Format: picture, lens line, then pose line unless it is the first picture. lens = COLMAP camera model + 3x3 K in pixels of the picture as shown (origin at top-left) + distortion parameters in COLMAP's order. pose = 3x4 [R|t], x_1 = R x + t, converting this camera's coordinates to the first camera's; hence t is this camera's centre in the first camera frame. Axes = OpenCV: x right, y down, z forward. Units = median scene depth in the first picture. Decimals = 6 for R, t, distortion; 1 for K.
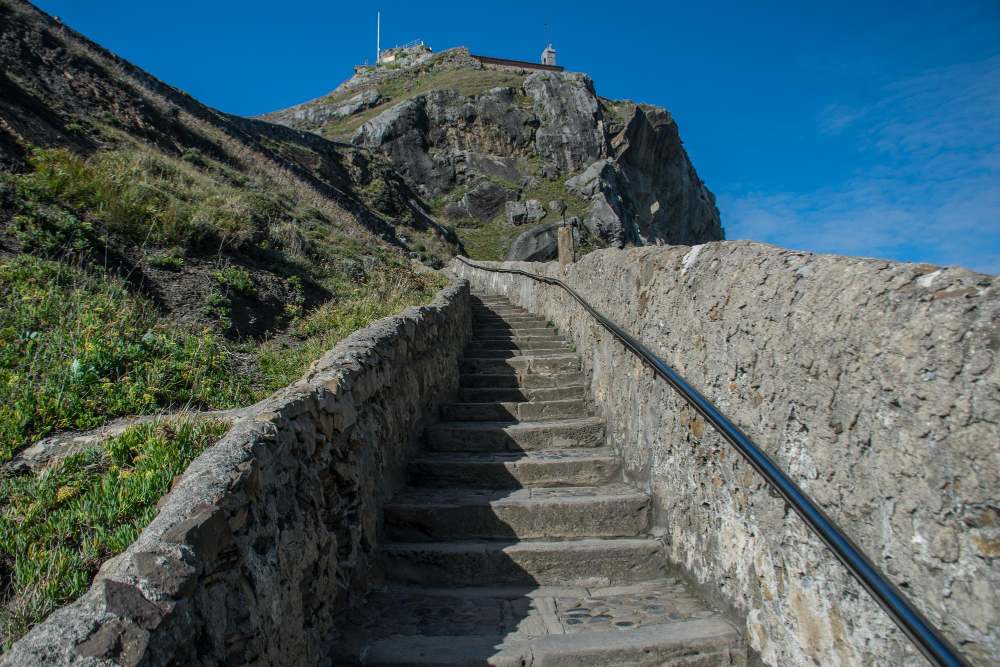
lens RADIAL K [[780.4, 0, 495.0], [0, 780.4, 336.6], [0, 0, 1]] dist [-0.152188, 0.106683]
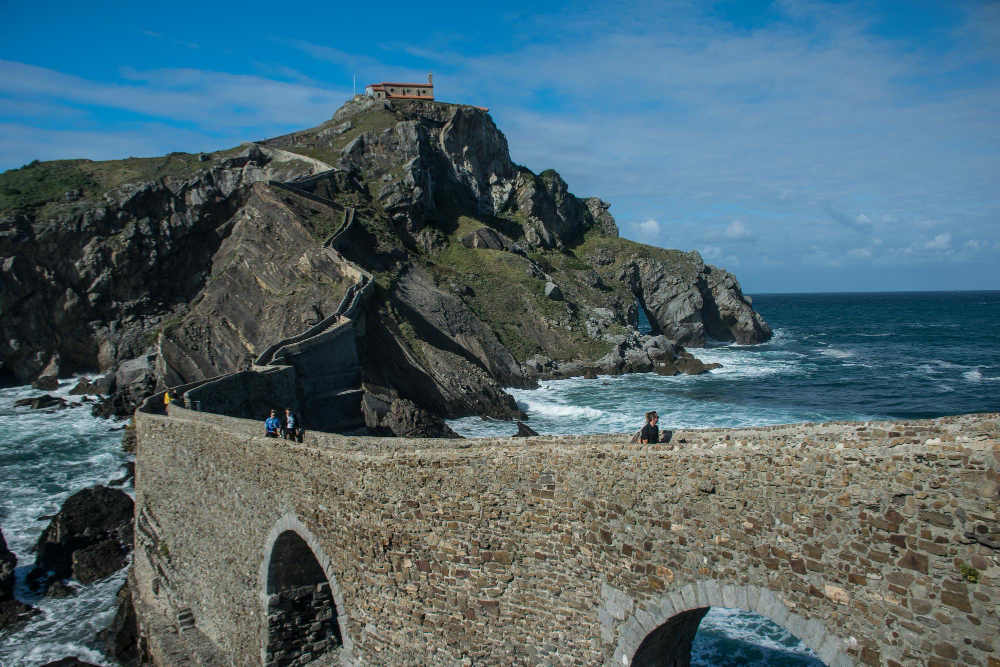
lens RADIAL K [[780.4, 0, 495.0], [0, 780.4, 336.6], [0, 0, 1]] dist [-0.152188, 0.106683]
pose [[0.998413, 0.037891, -0.041654, 0.647957], [-0.025302, 0.962728, 0.269287, -0.389544], [0.050305, -0.267806, 0.962159, -2.392324]]
